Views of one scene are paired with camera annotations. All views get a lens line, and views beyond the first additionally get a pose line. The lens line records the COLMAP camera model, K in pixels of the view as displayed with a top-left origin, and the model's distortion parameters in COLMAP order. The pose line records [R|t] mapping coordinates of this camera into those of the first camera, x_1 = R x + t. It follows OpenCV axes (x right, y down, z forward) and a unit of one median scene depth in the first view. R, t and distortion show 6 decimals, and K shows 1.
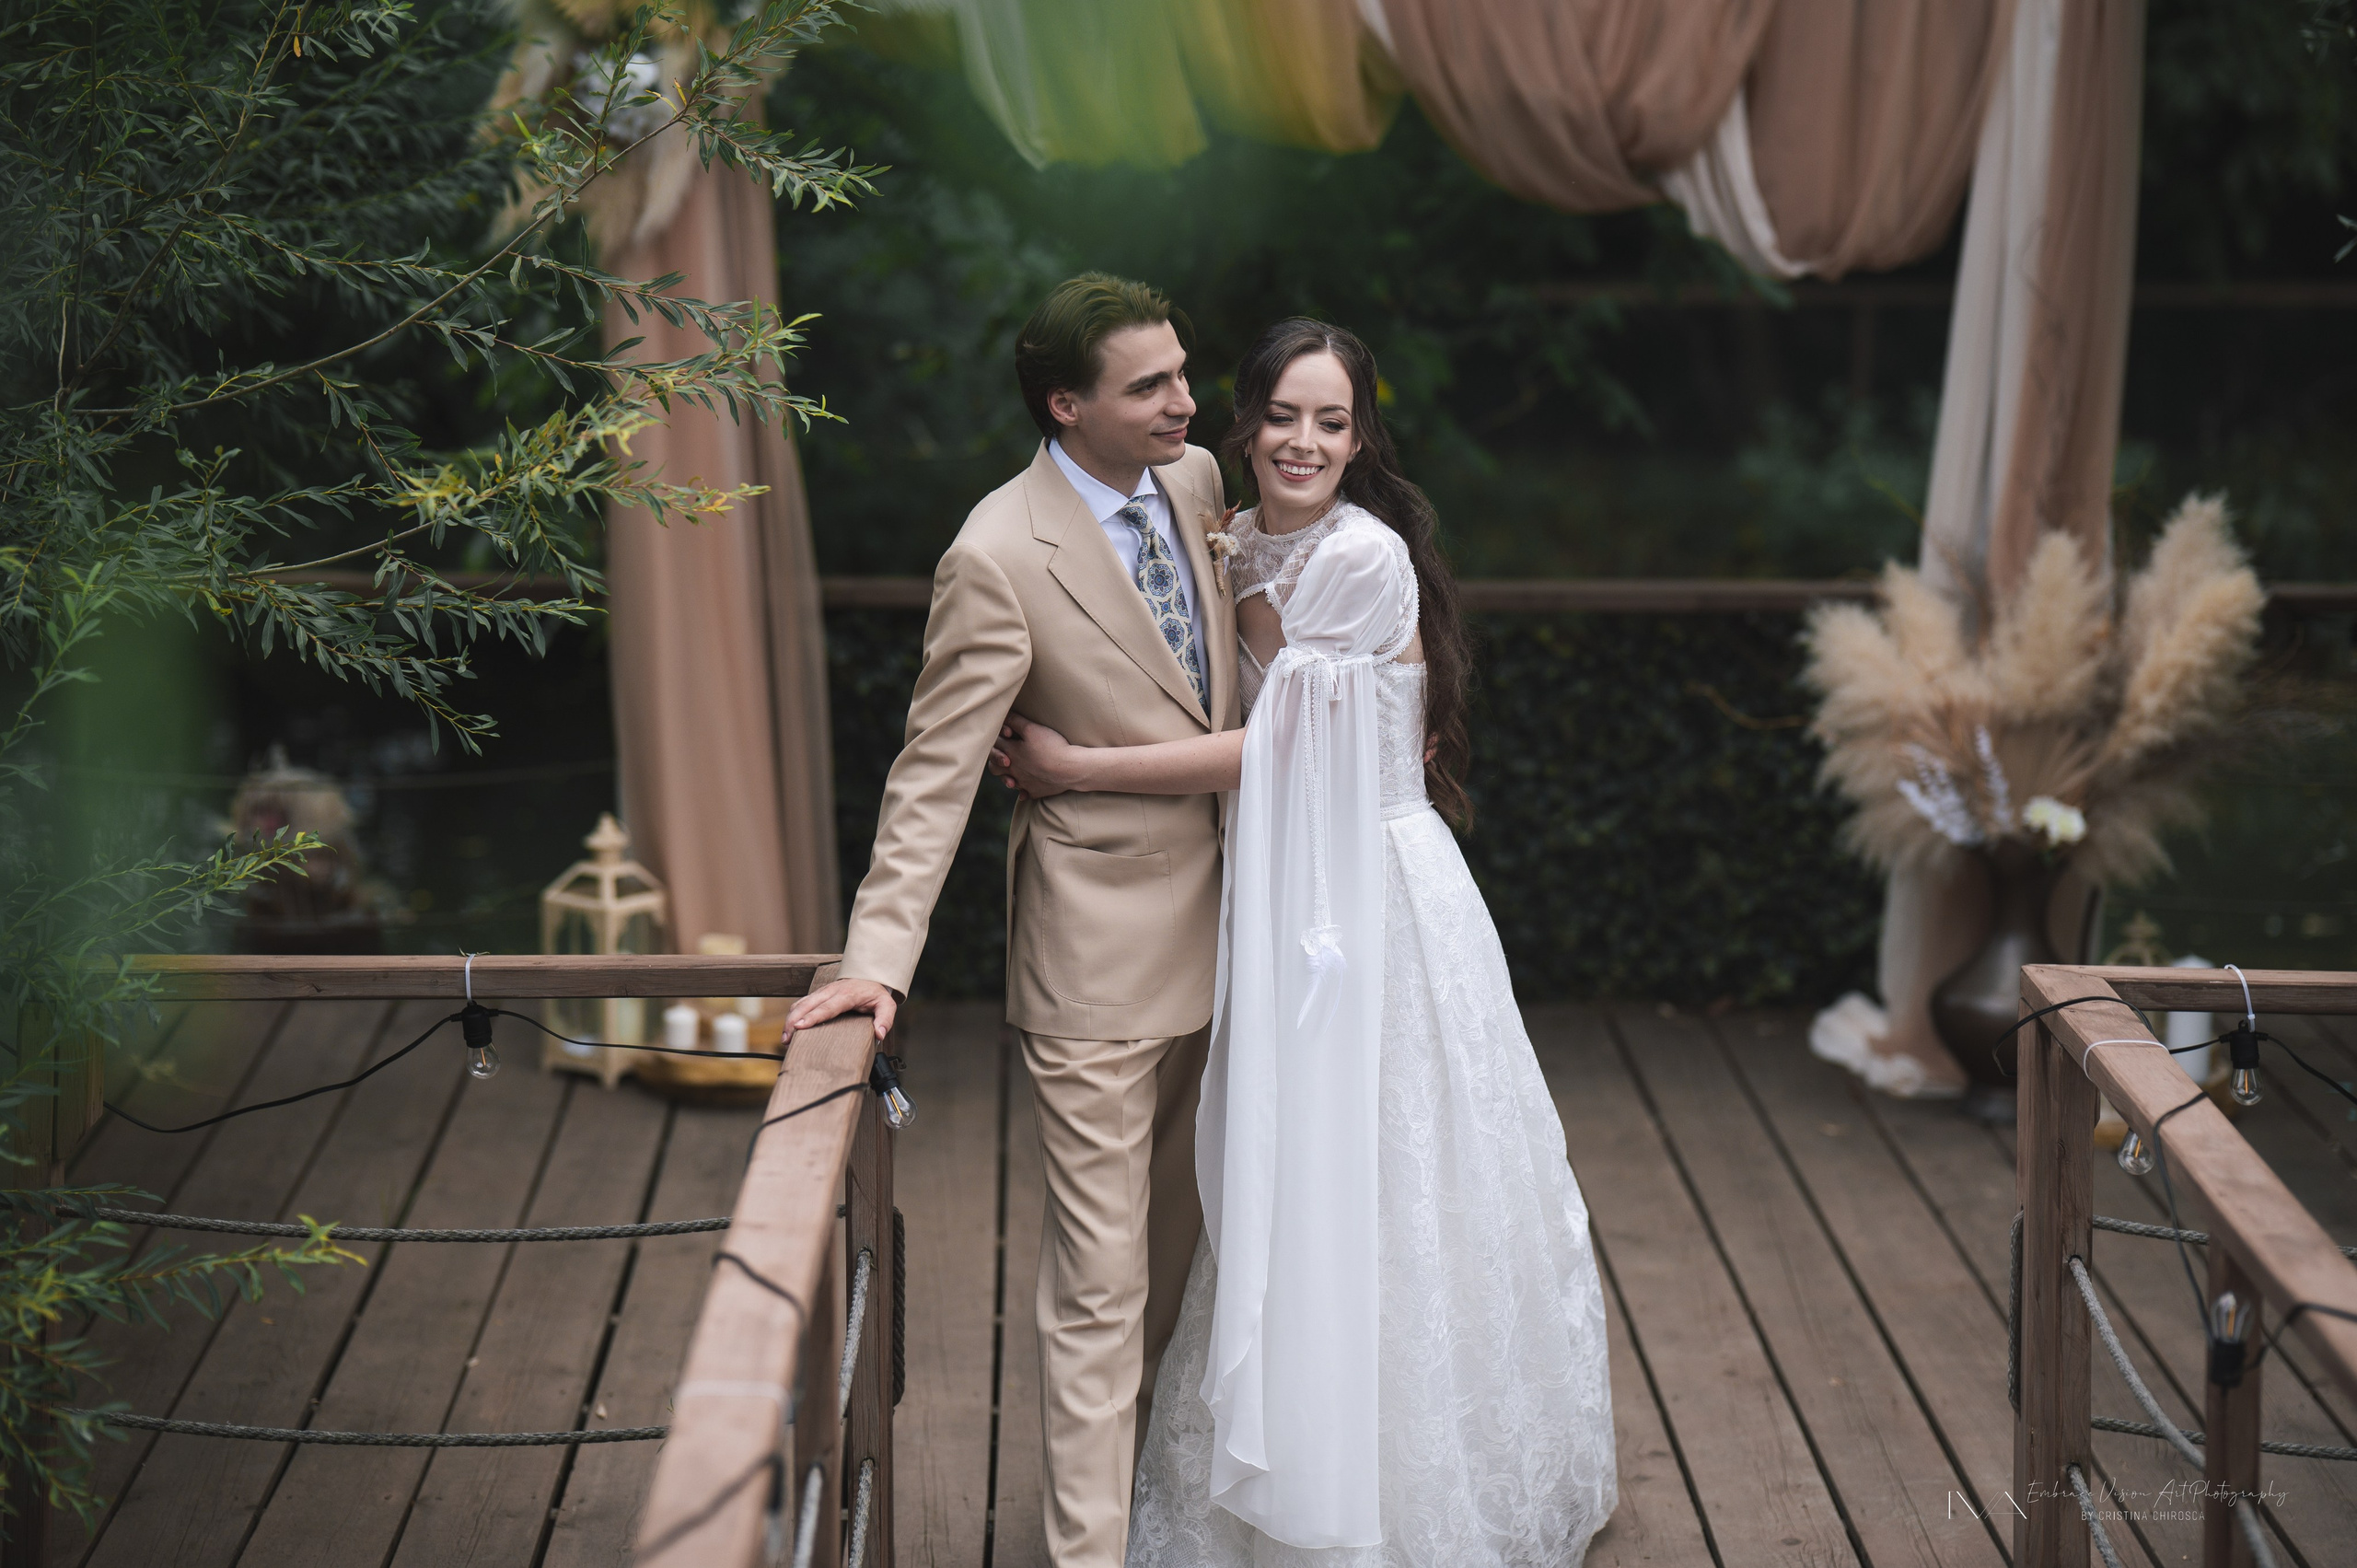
lens RADIAL K [[5448.7, 0, 1182.4], [0, 5448.7, 845.2], [0, 0, 1]] dist [0.165125, 0.000000]
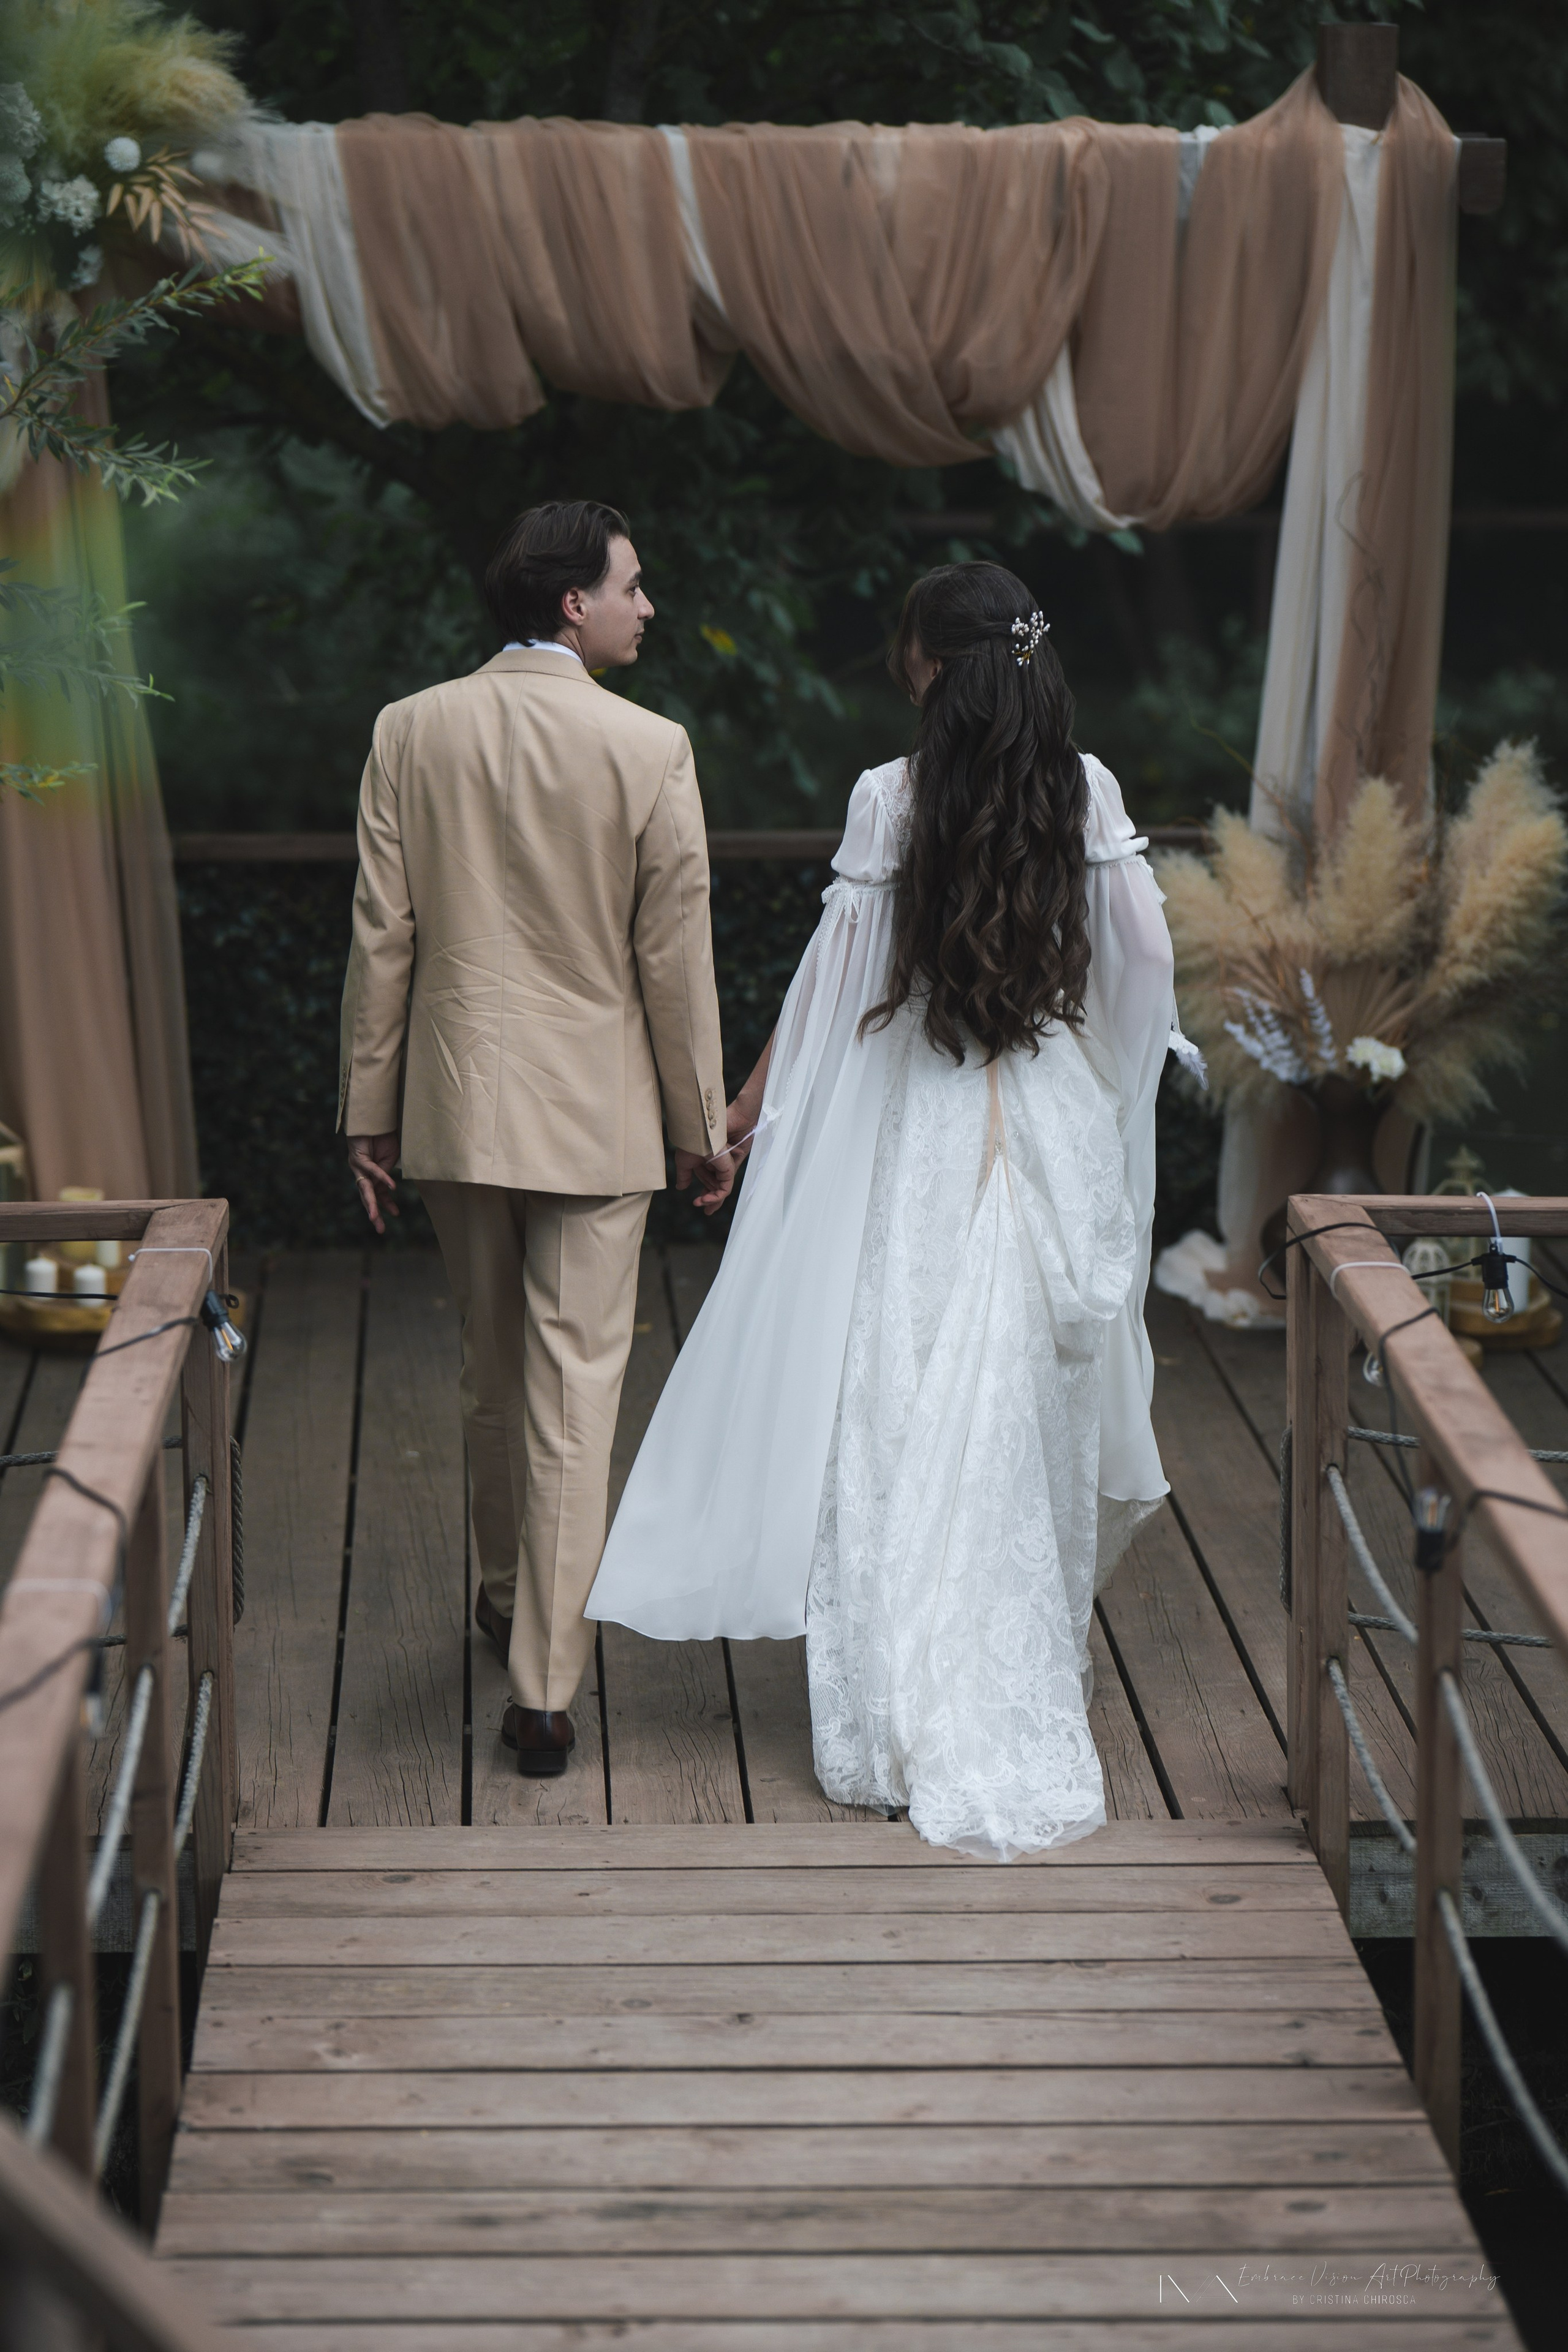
lens RADIAL K [[5895.6, 0, 824.6], [0, 5895.6, 1258.5], [0, 0, 1]] dist [0.213680, 0.000000]
pose [[0.999347, -0.013717, 0.033438, 0.017582], [0.012750, 0.999499, 0.028965, -0.000391], [-0.033818, -0.028520, 0.999021, -0.110043]]
